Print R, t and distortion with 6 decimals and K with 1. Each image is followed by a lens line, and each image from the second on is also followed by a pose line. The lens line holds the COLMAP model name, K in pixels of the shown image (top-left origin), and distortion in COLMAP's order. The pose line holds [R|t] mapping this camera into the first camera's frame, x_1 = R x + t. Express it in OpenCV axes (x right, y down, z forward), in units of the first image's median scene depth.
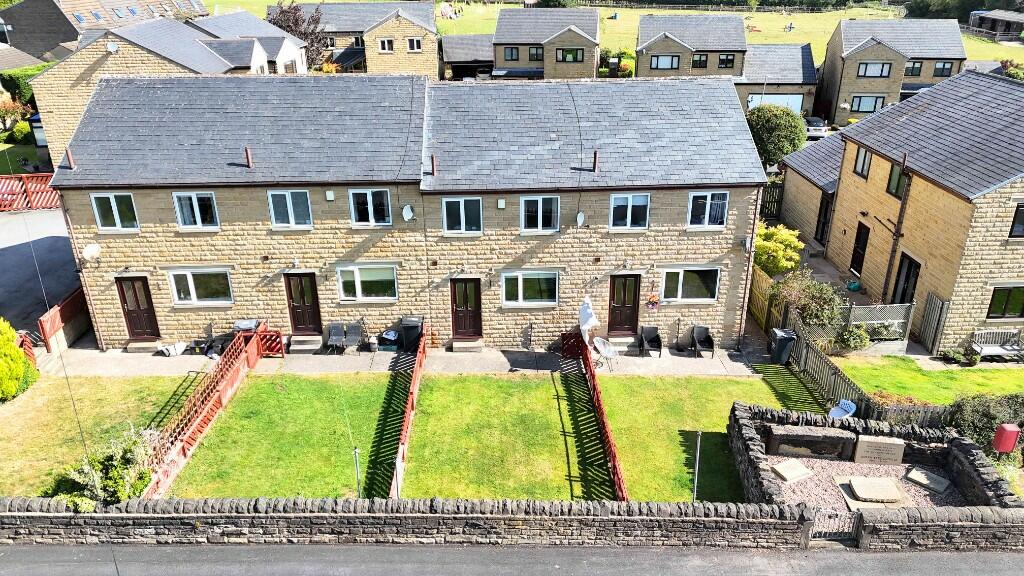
lens RADIAL K [[763.3, 0, 512.0], [0, 763.3, 288.0], [0, 0, 1]] dist [0.041830, -0.000869]
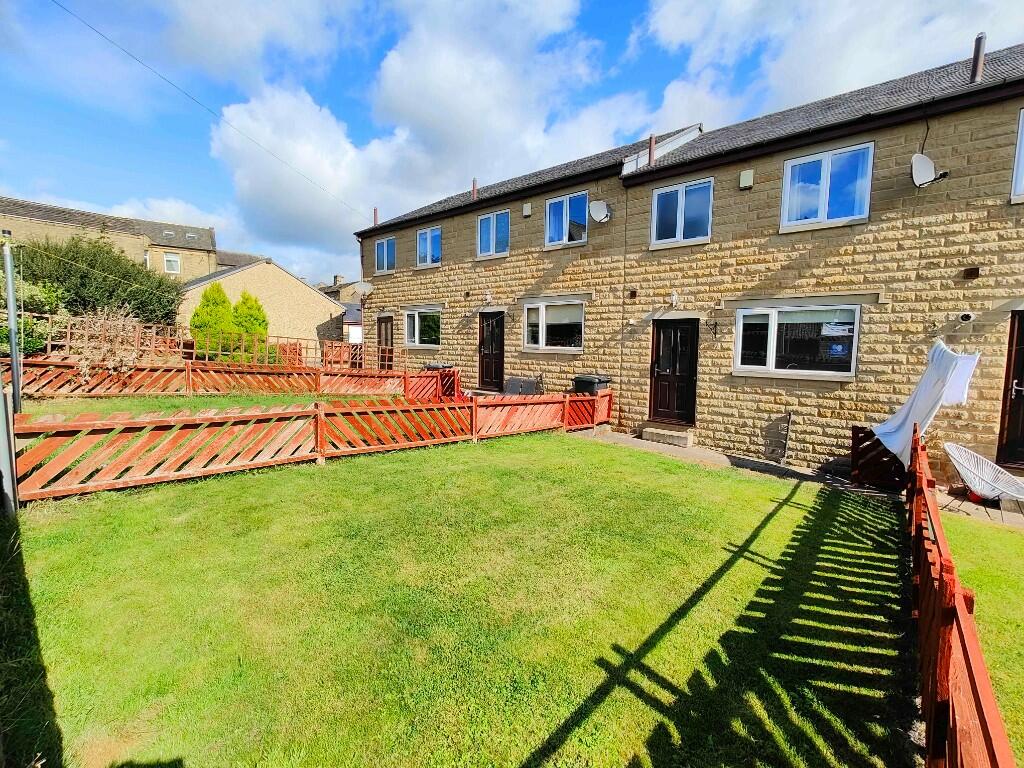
lens RADIAL K [[448.6, 0, 517.5], [0, 448.6, 382.8], [0, 0, 1]] dist [0.034220, -0.015697]
pose [[0.740011, 0.078389, -0.668012, 0.099179], [-0.309438, 0.921513, -0.234653, 0.168510], [0.597187, 0.380353, 0.706186, 0.677537]]
